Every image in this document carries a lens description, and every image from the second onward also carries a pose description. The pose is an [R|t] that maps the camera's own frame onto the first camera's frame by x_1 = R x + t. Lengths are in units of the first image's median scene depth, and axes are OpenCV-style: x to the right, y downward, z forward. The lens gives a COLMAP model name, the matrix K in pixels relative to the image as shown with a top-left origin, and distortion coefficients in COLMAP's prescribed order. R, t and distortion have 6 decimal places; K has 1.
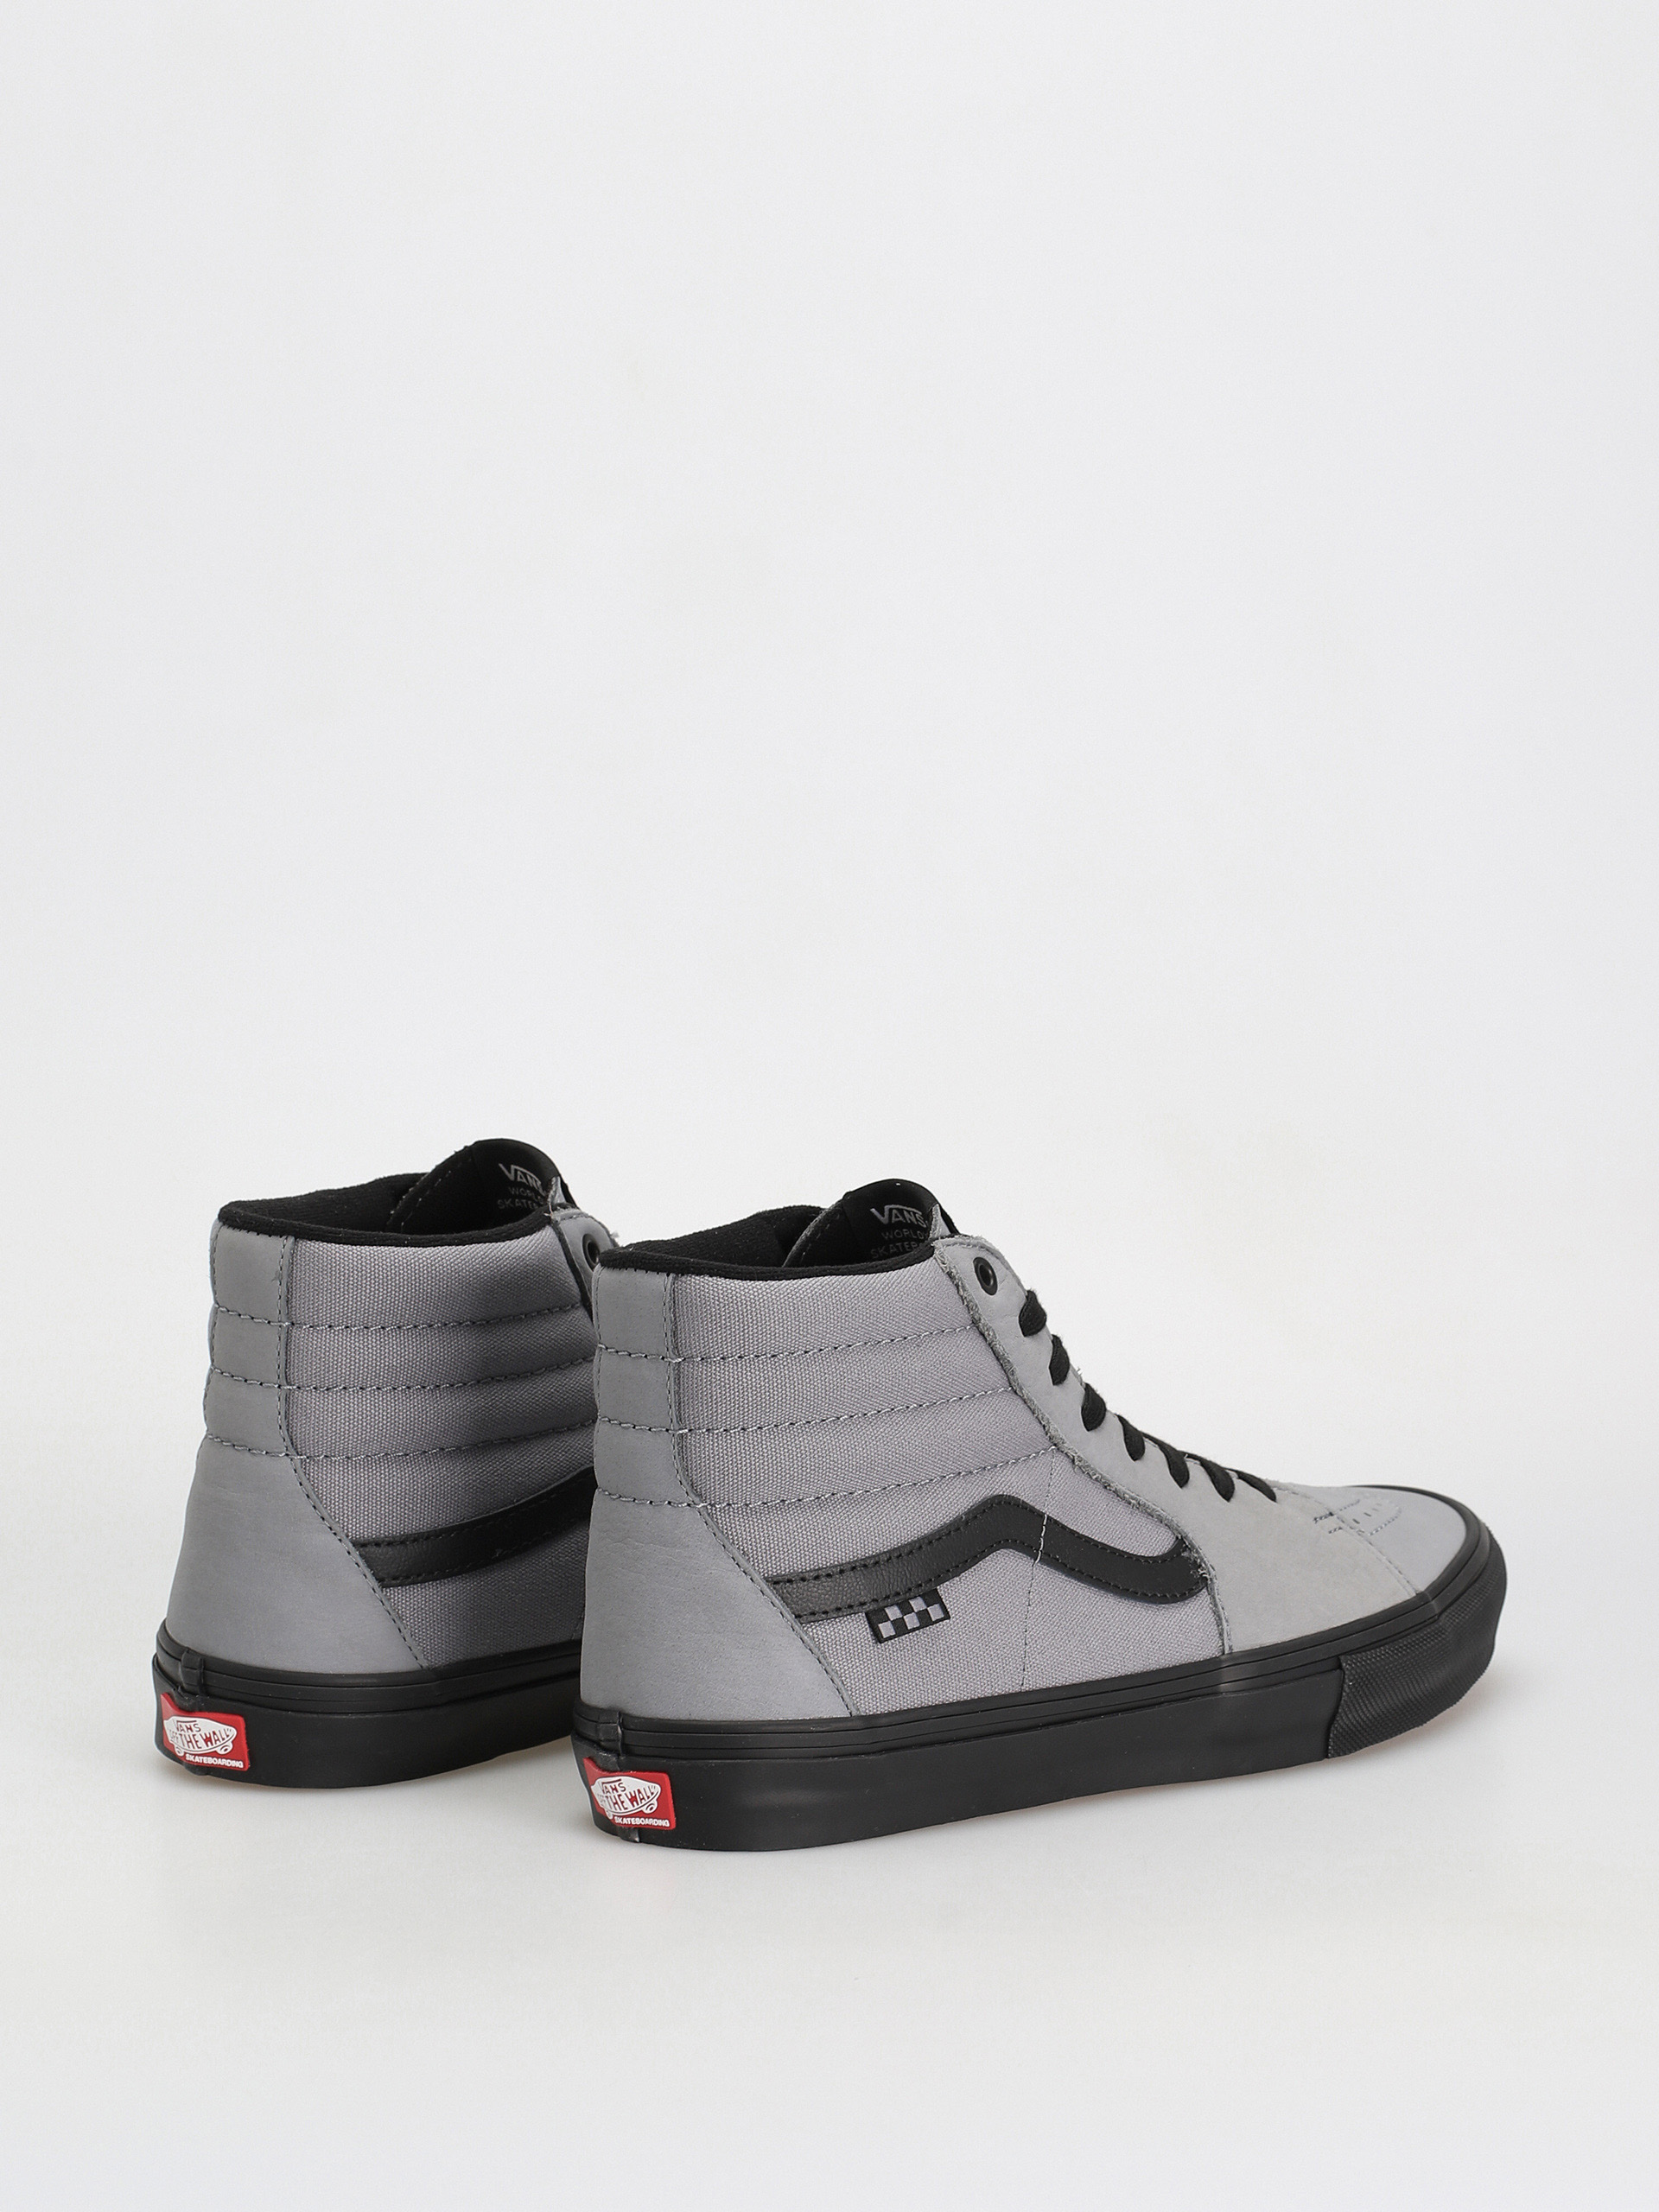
lens RADIAL K [[7343.1, 0, 829.5], [0, 7343.1, 1106.0], [0, 0, 1]] dist [-0.138565, 14.764820]
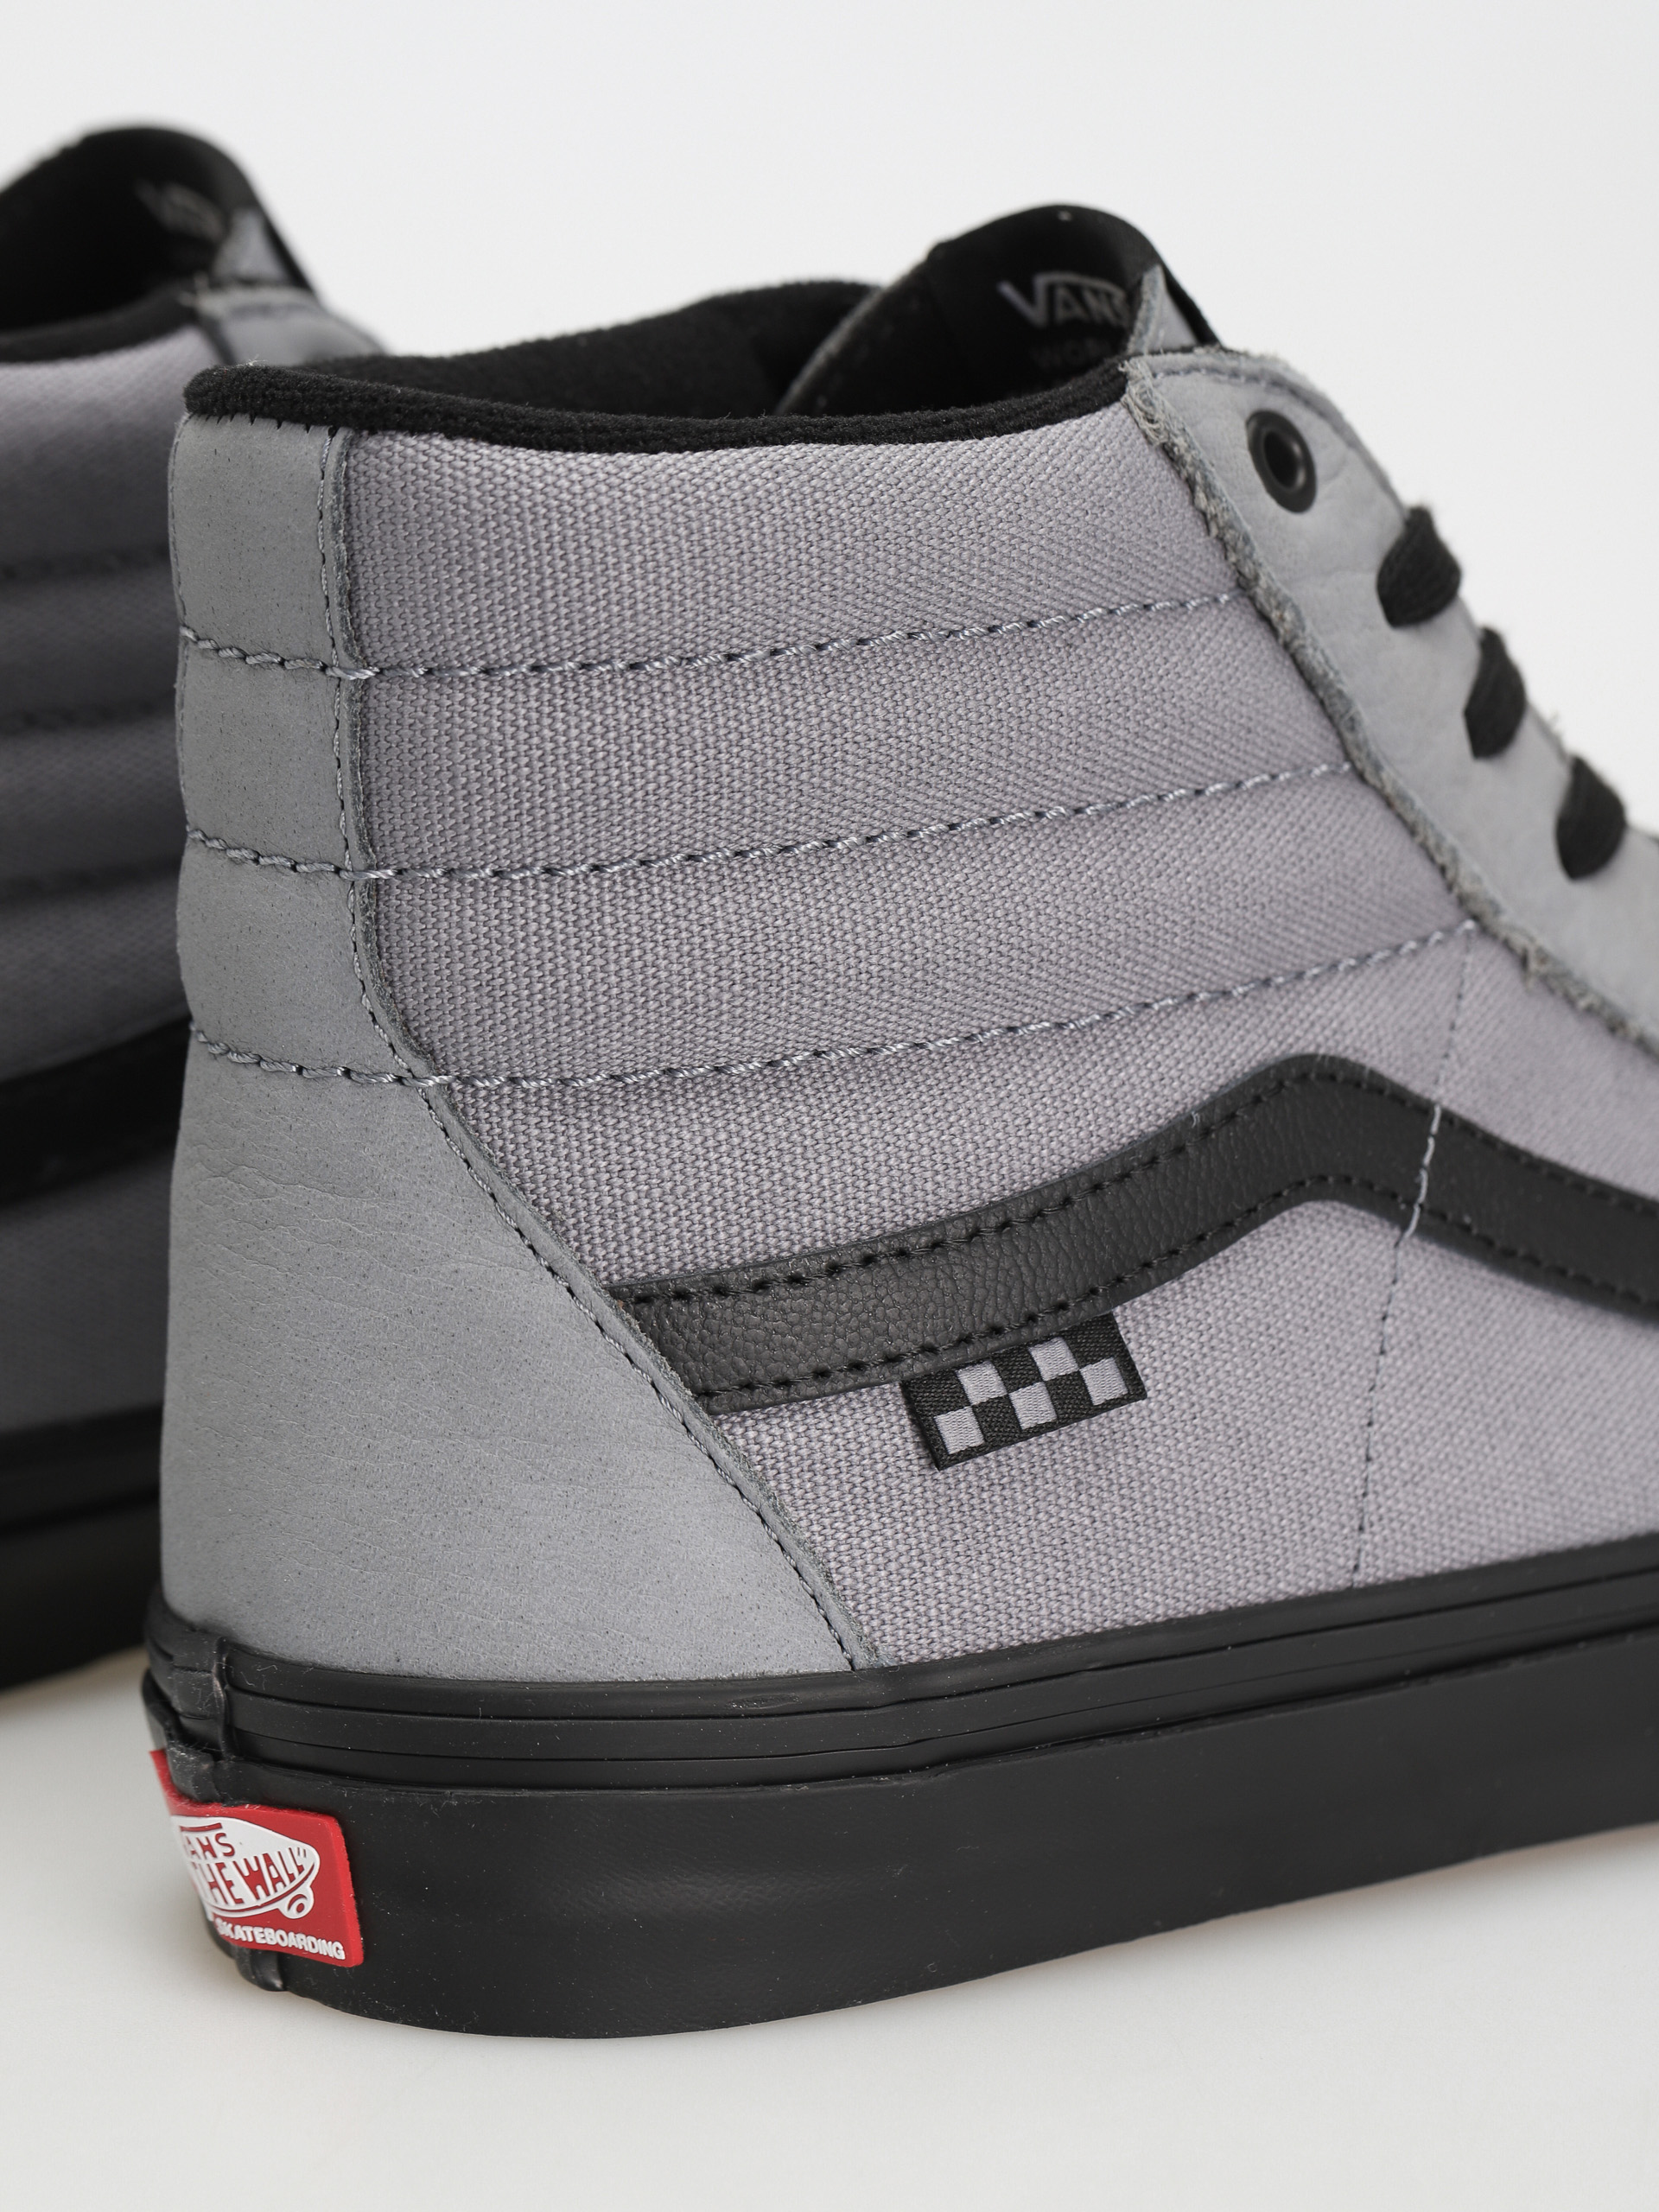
lens RADIAL K [[7343.1, 0, 829.5], [0, 7343.1, 1106.0], [0, 0, 1]] dist [-0.138565, 14.764820]
pose [[0.993325, 0.019825, -0.113637, 0.042059], [-0.009827, 0.996083, 0.087877, 0.023698], [0.114934, -0.086174, 0.989628, 0.641635]]
